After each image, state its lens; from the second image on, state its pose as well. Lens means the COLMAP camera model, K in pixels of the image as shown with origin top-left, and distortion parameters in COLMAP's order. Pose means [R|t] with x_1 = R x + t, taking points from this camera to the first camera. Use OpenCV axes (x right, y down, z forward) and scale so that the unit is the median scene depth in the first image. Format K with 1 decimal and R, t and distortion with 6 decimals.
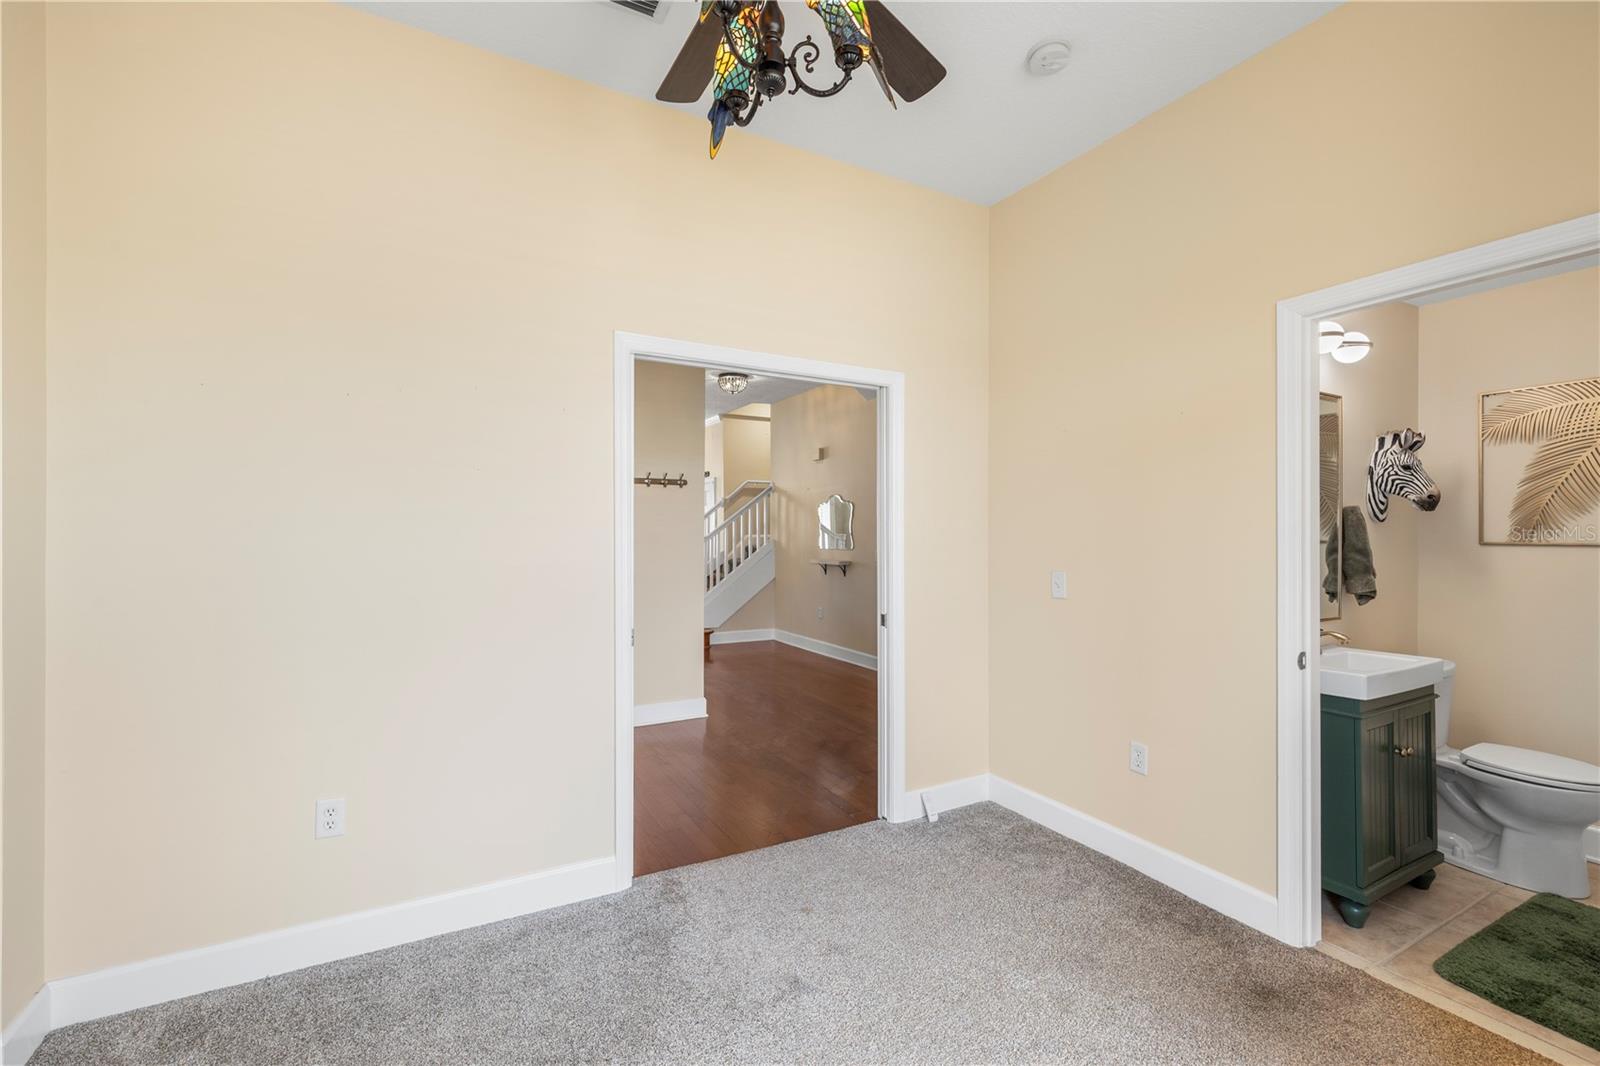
lens RADIAL K [[683.0, 0, 800.5], [0, 683.0, 534.0], [0, 0, 1]] dist [0.001553, 0.000052]
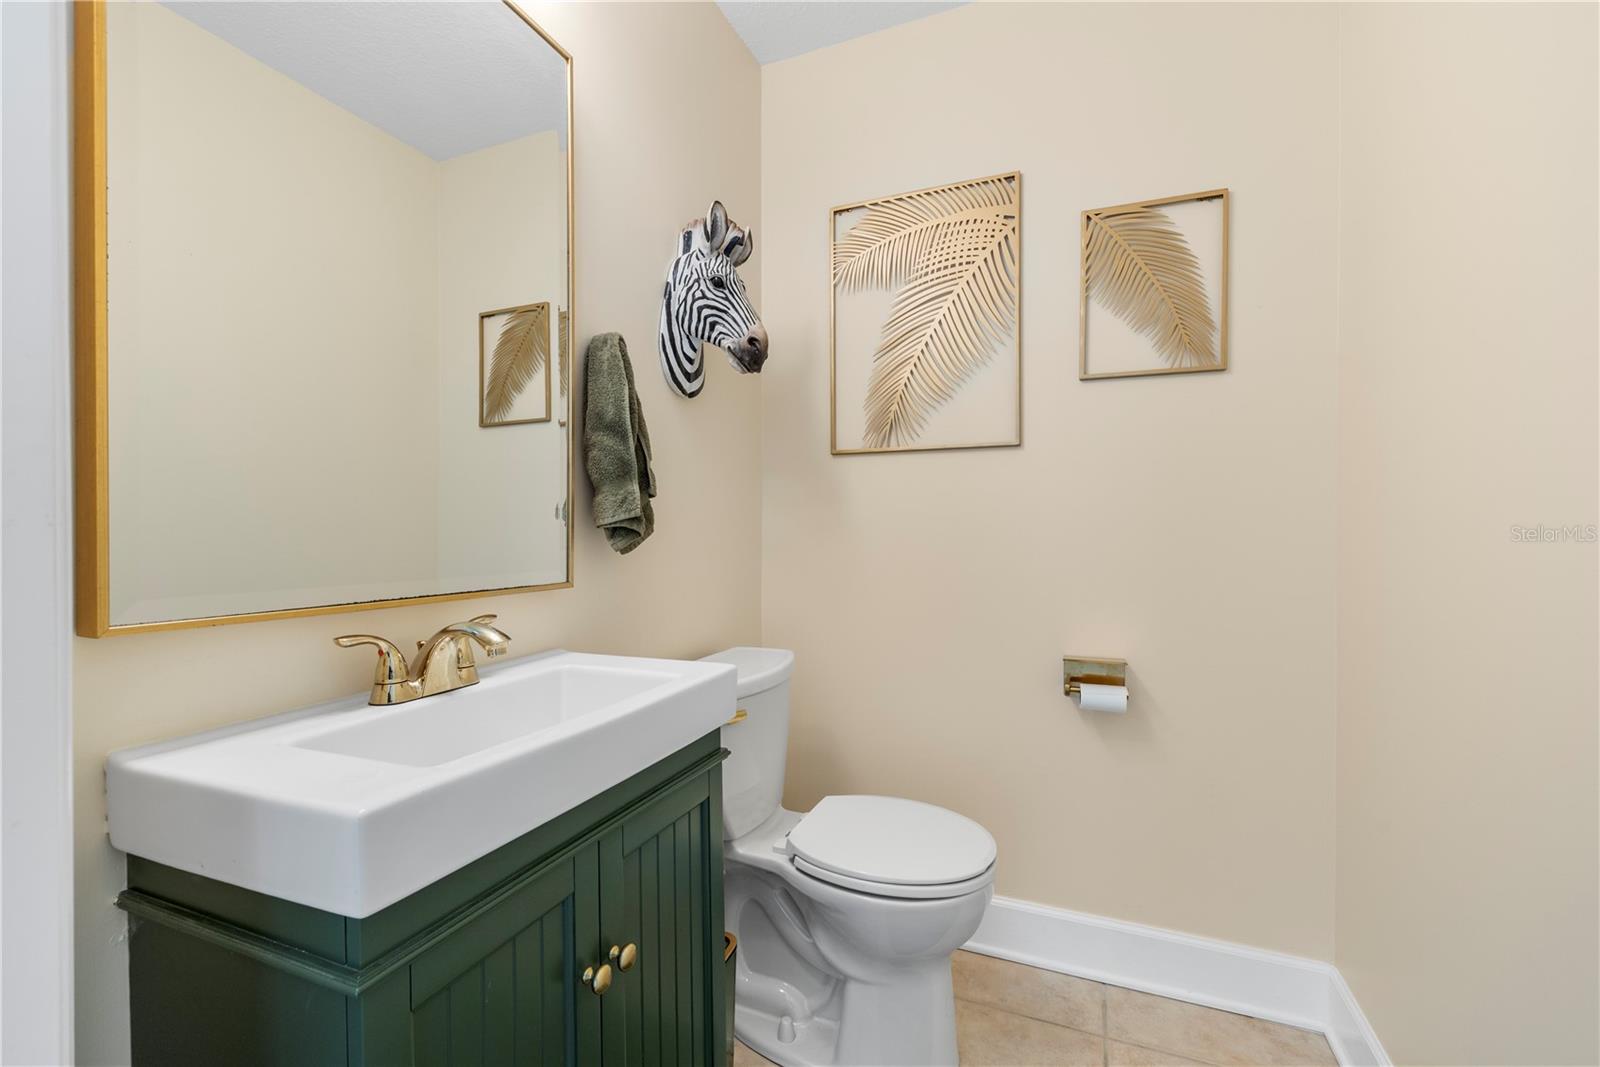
lens RADIAL K [[683.0, 0, 802.3], [0, 683.0, 533.1], [0, 0, 1]] dist [0.001553, 0.000052]
pose [[0.780715, -0.008335, 0.624832, 0.615357], [0.002331, 0.999943, 0.010426, 0.084511], [-0.624883, -0.006683, 0.780690, 0.561032]]
